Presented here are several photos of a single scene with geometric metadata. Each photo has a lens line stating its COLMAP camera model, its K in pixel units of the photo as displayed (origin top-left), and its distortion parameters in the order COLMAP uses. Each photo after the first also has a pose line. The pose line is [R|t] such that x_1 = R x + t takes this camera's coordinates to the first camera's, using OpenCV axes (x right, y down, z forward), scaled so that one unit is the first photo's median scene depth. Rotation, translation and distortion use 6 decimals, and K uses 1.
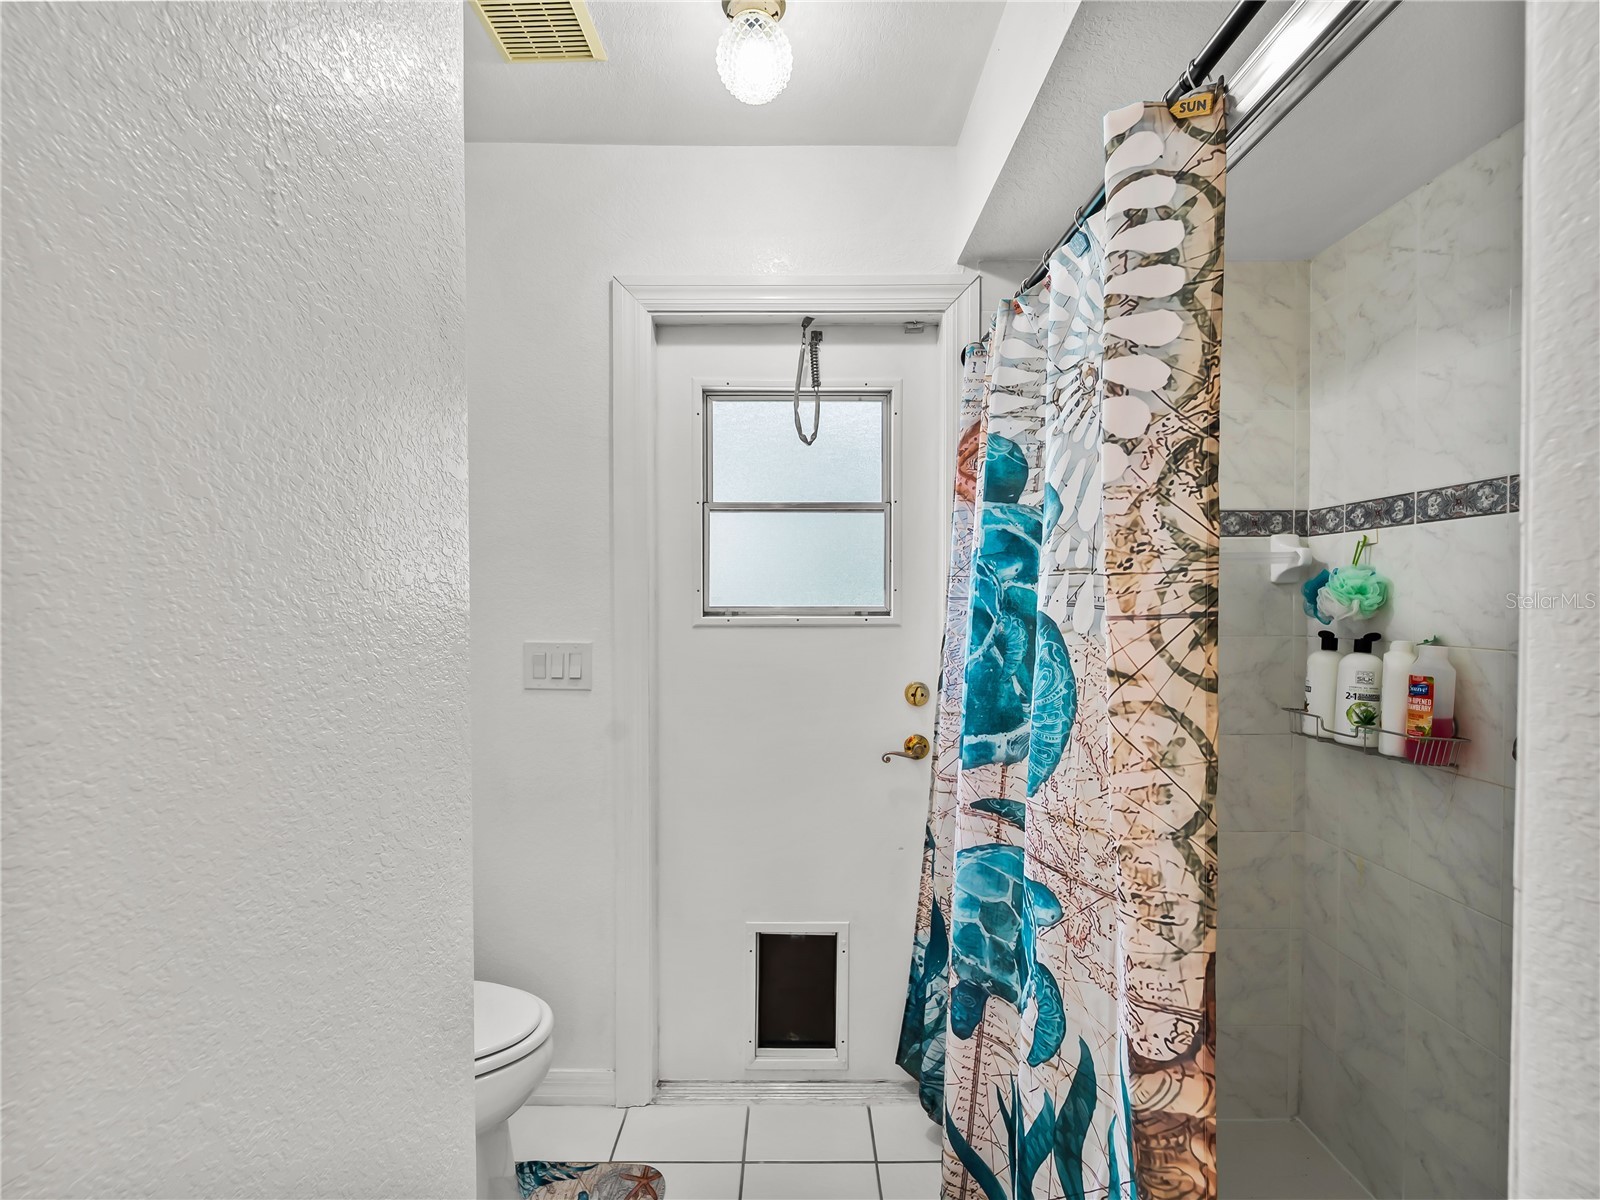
lens RADIAL K [[730.4, 0, 803.9], [0, 730.4, 603.0], [0, 0, 1]] dist [-0.001768, -0.001117]
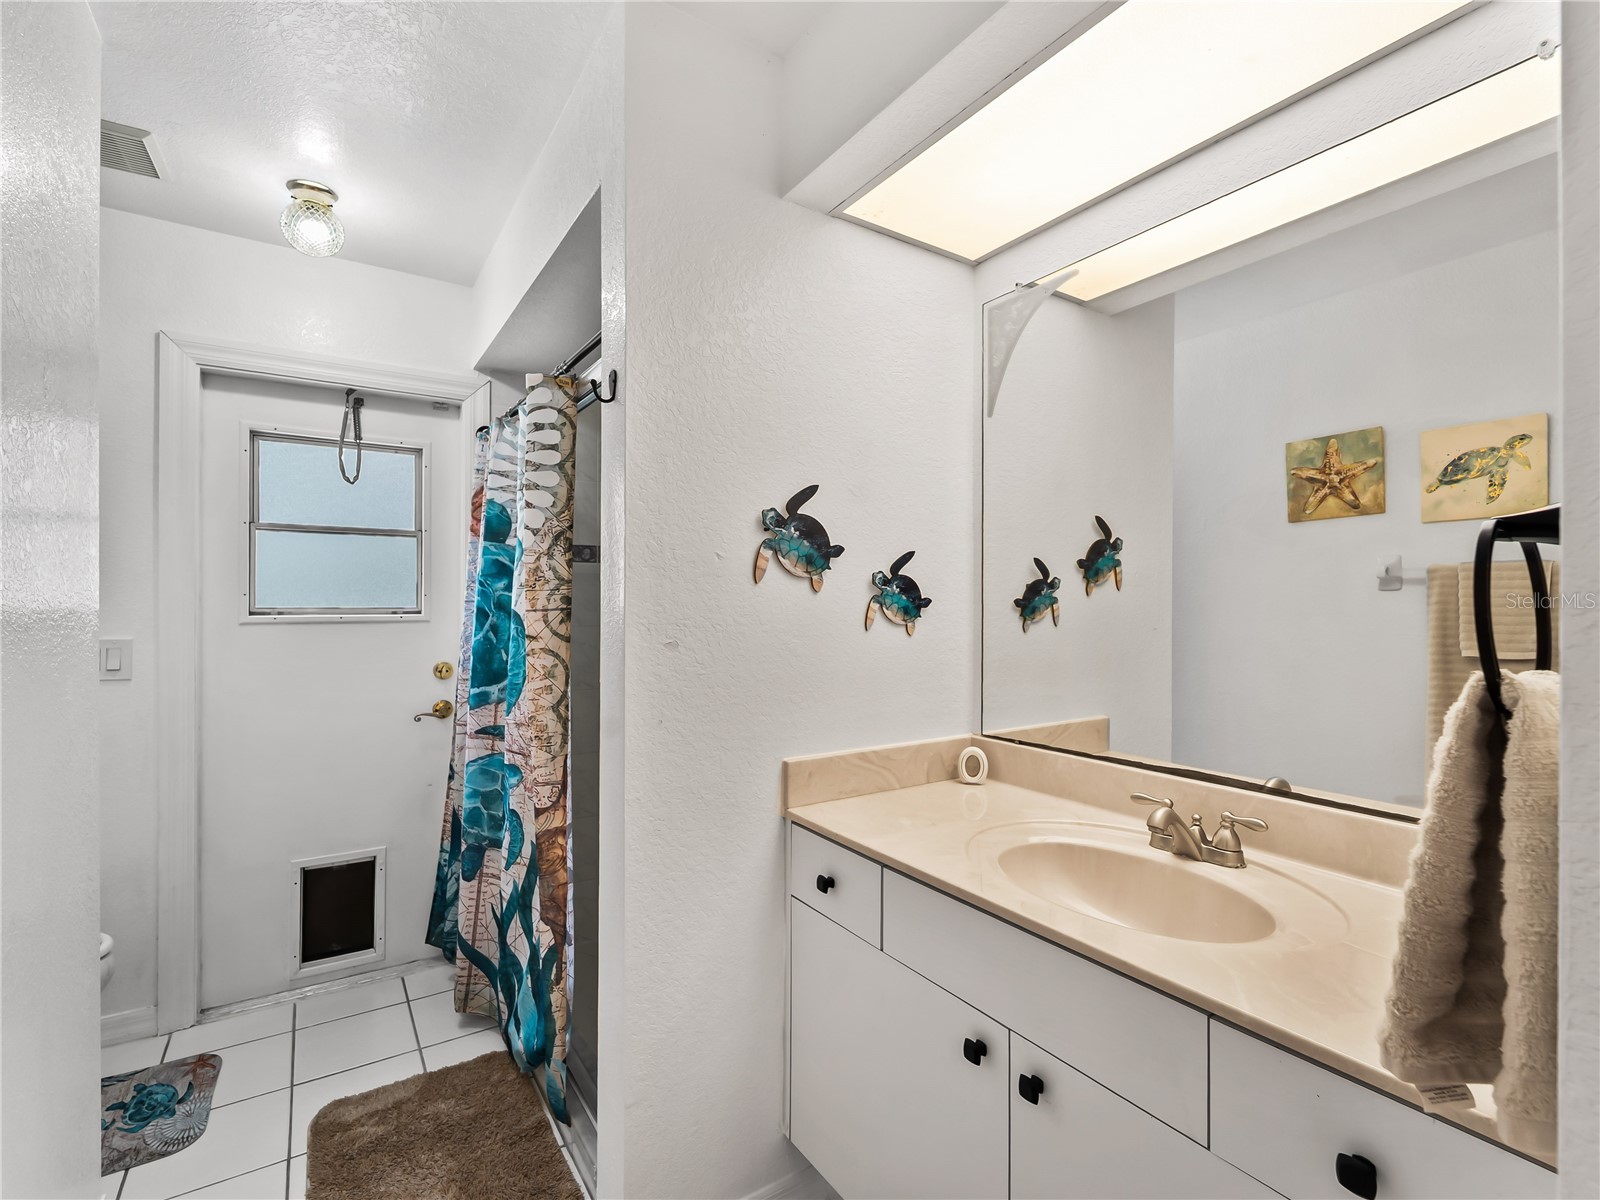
lens RADIAL K [[730.4, 0, 803.9], [0, 730.4, 603.0], [0, 0, 1]] dist [-0.001768, -0.001117]
pose [[0.835039, 0.002341, 0.550186, -0.048118], [0.000144, 0.999990, -0.004473, 0.004358], [-0.550191, 0.003814, 0.835030, -0.732425]]
